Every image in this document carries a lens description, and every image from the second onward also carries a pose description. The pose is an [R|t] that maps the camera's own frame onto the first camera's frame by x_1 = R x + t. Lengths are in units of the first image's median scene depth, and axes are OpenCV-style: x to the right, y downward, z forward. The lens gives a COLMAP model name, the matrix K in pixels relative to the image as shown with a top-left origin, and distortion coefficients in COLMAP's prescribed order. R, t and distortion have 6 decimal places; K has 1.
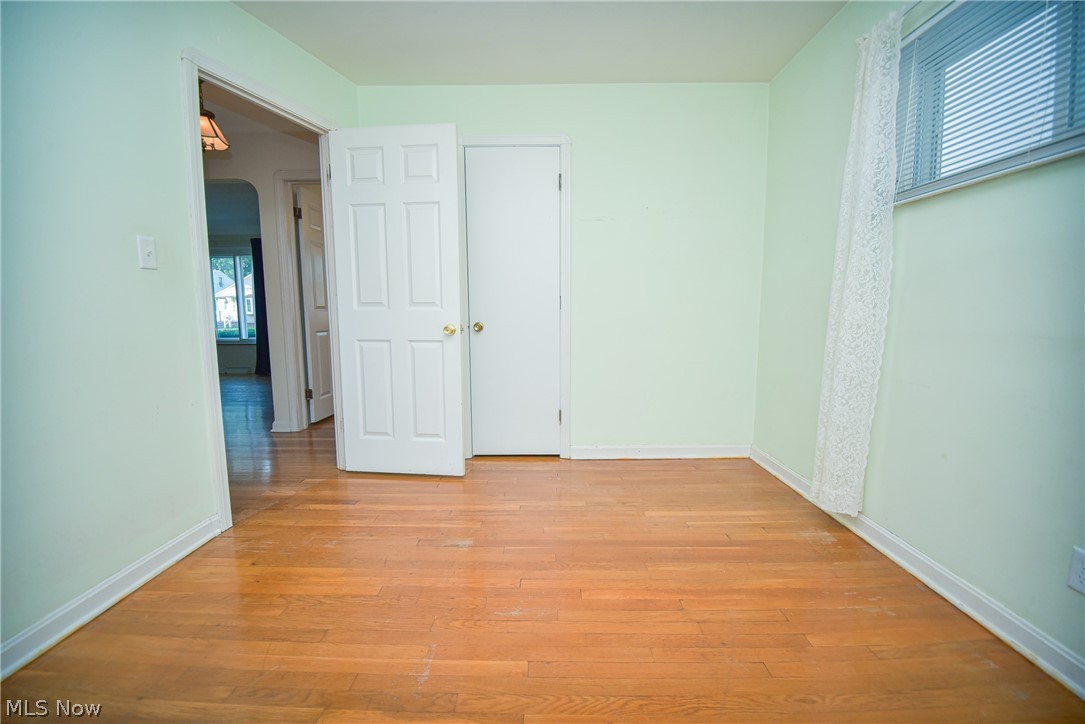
lens RADIAL K [[421.1, 0, 542.5], [0, 421.1, 362.0], [0, 0, 1]] dist [0.002020, -0.016226]
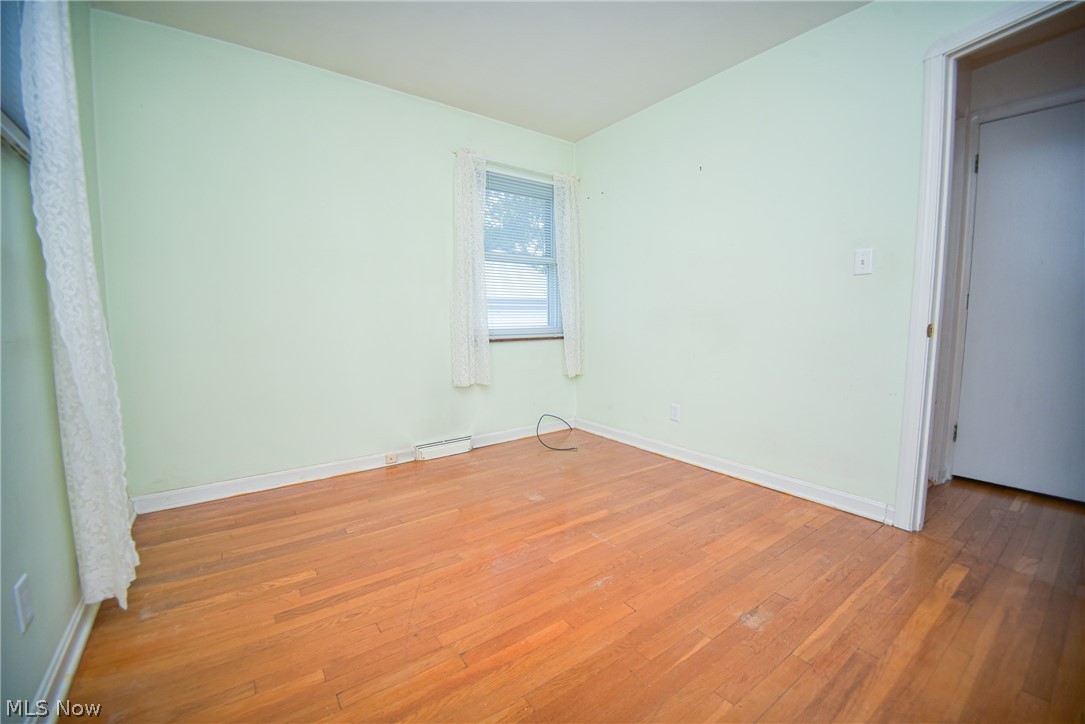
lens RADIAL K [[421.1, 0, 542.5], [0, 421.1, 362.0], [0, 0, 1]] dist [0.002020, -0.016226]
pose [[-0.788647, 0.069935, -0.610856, 0.553600], [-0.061500, 0.979555, 0.191547, -0.138322], [0.611763, 0.188630, -0.768222, 1.334323]]
